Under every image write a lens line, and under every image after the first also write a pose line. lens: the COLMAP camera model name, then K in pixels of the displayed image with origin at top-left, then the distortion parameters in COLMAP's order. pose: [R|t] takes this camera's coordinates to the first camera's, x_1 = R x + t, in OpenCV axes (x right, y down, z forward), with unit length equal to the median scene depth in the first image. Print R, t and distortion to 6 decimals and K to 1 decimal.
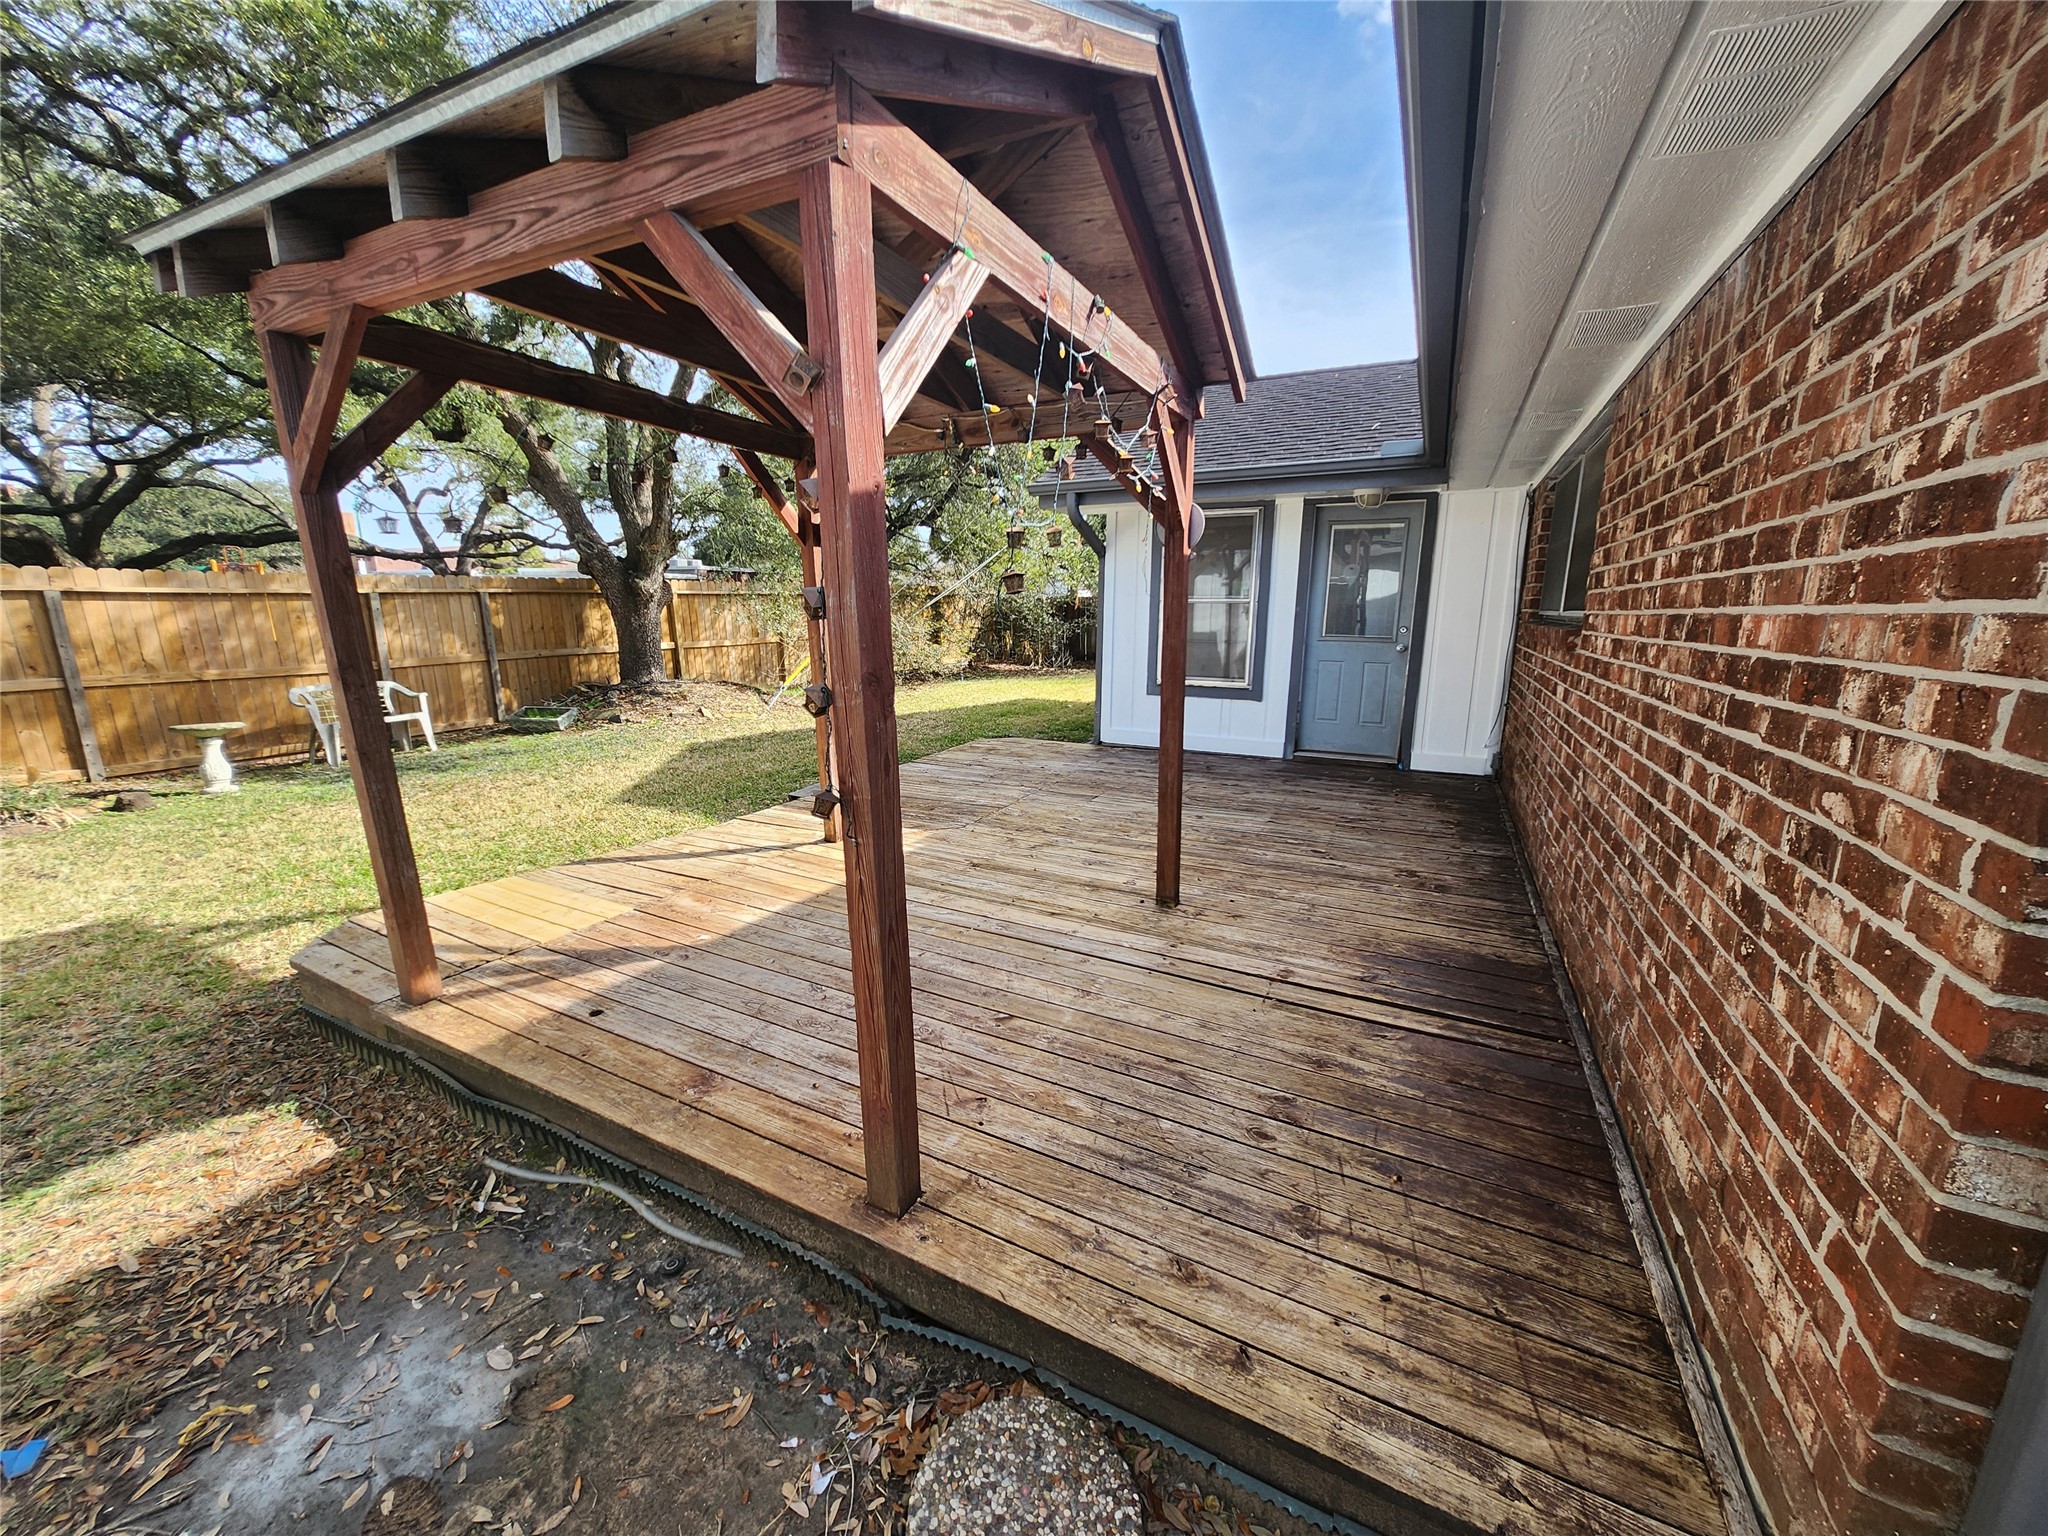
lens RADIAL K [[803.9, 0, 1018.6], [0, 803.9, 773.0], [0, 0, 1]] dist [0.000456, -0.000165]
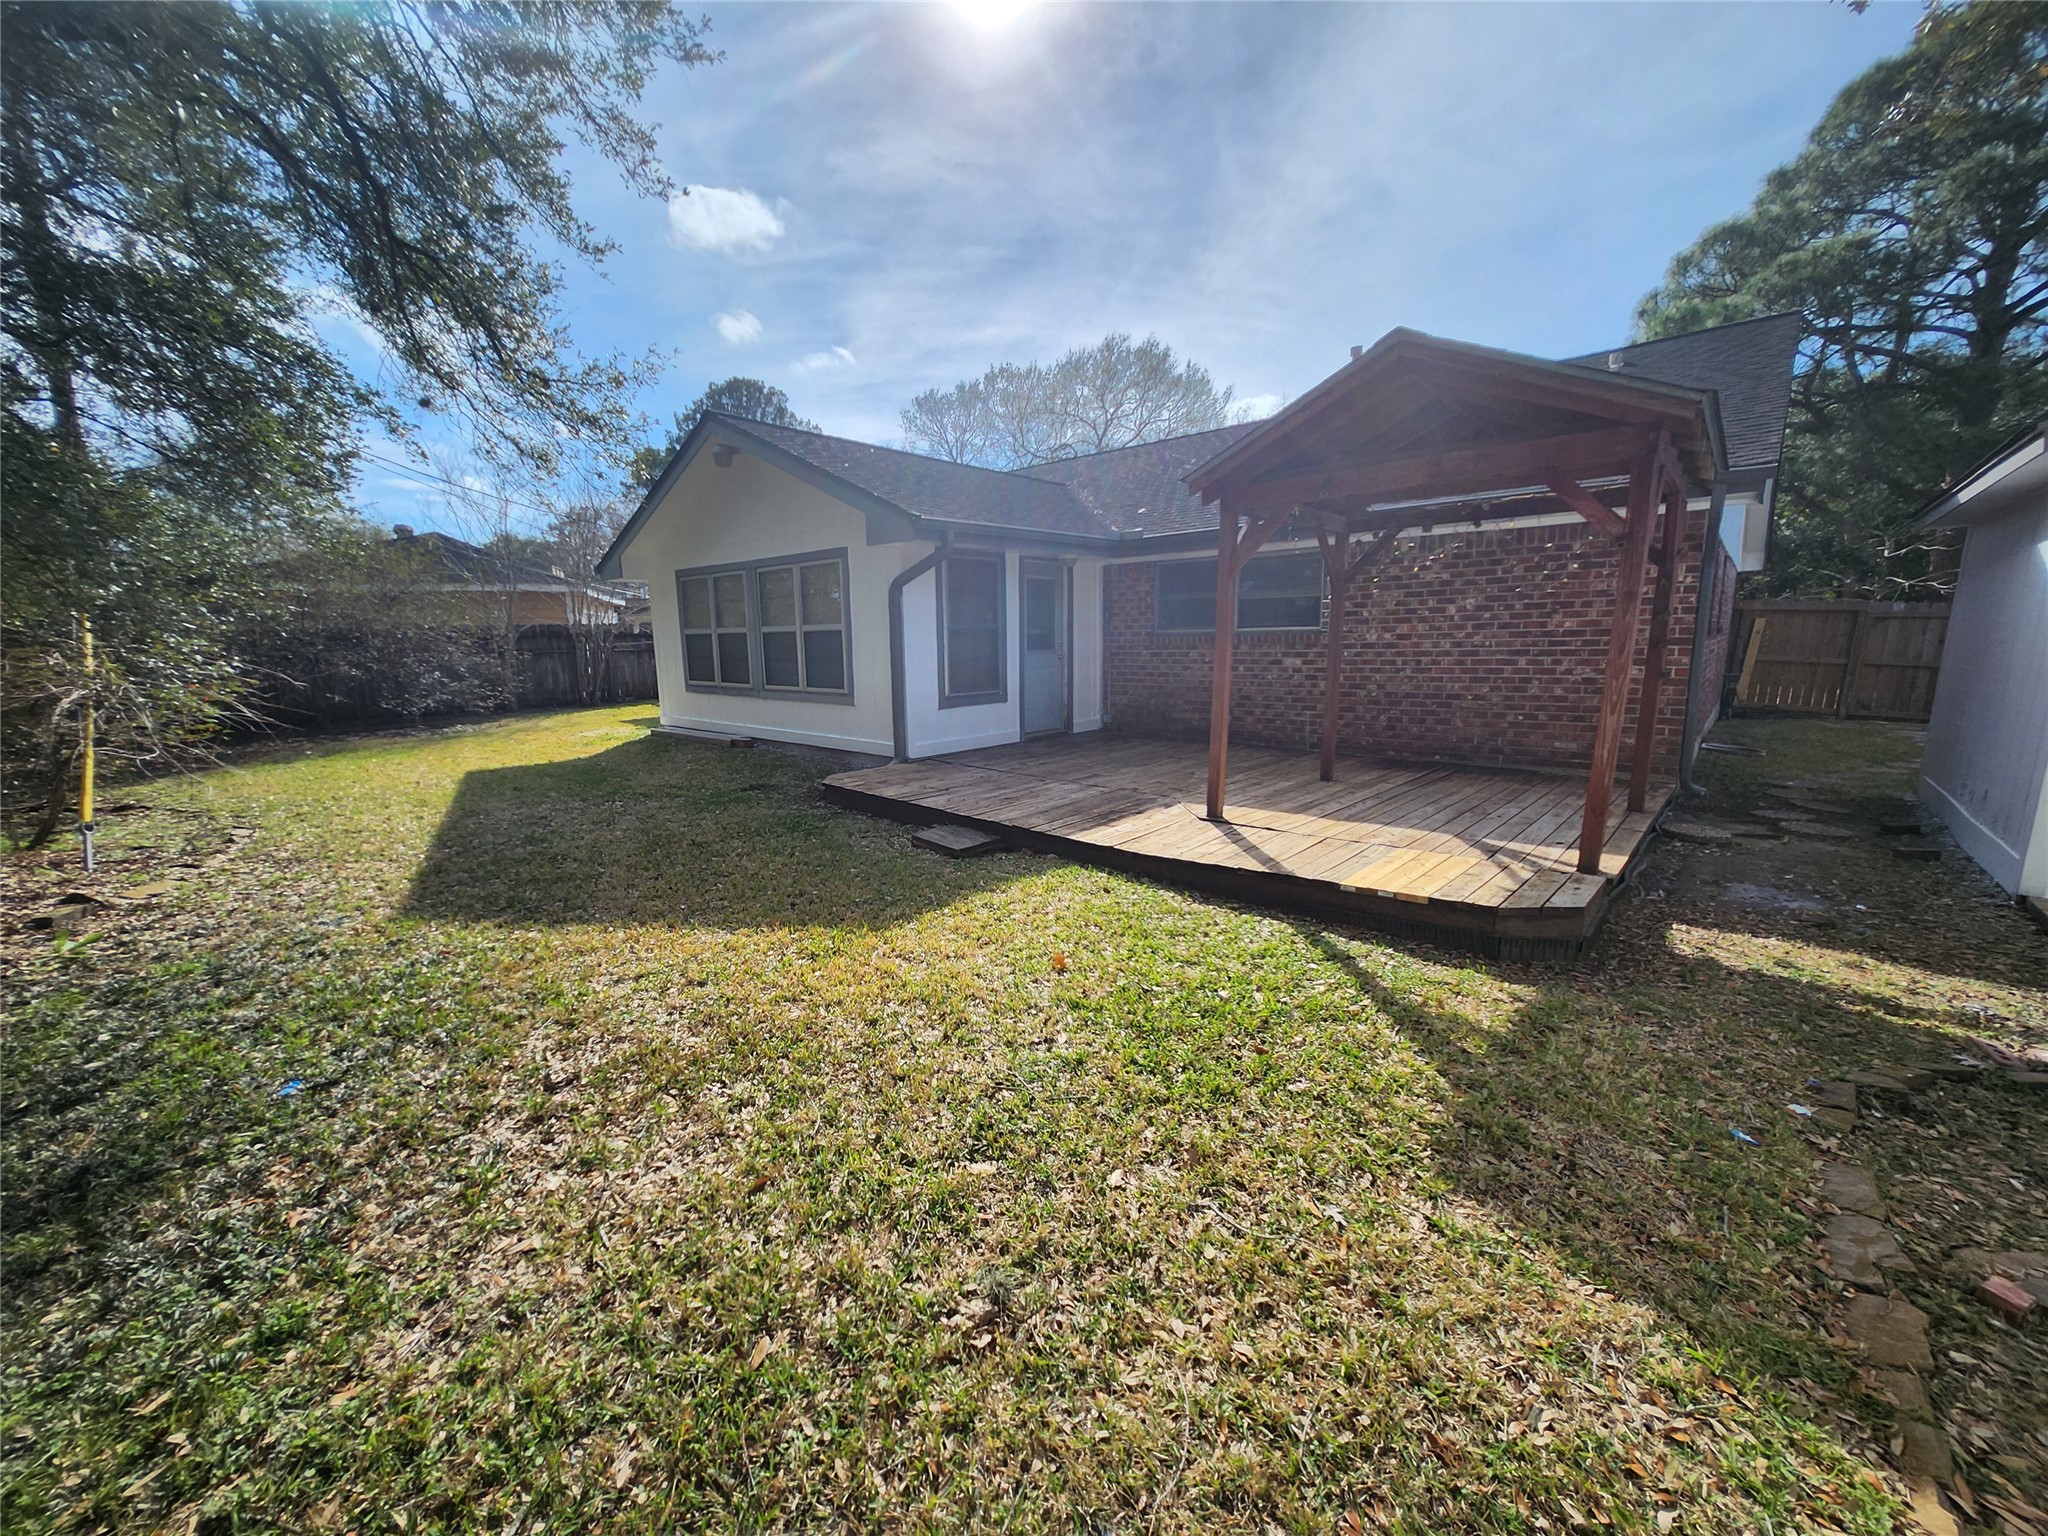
lens RADIAL K [[803.9, 0, 1018.6], [0, 803.9, 773.0], [0, 0, 1]] dist [0.000456, -0.000165]
pose [[0.263002, -0.173344, 0.949095, -0.995695], [0.217781, 0.969004, 0.116631, -0.128833], [-0.939894, 0.176021, 0.292600, 0.625409]]
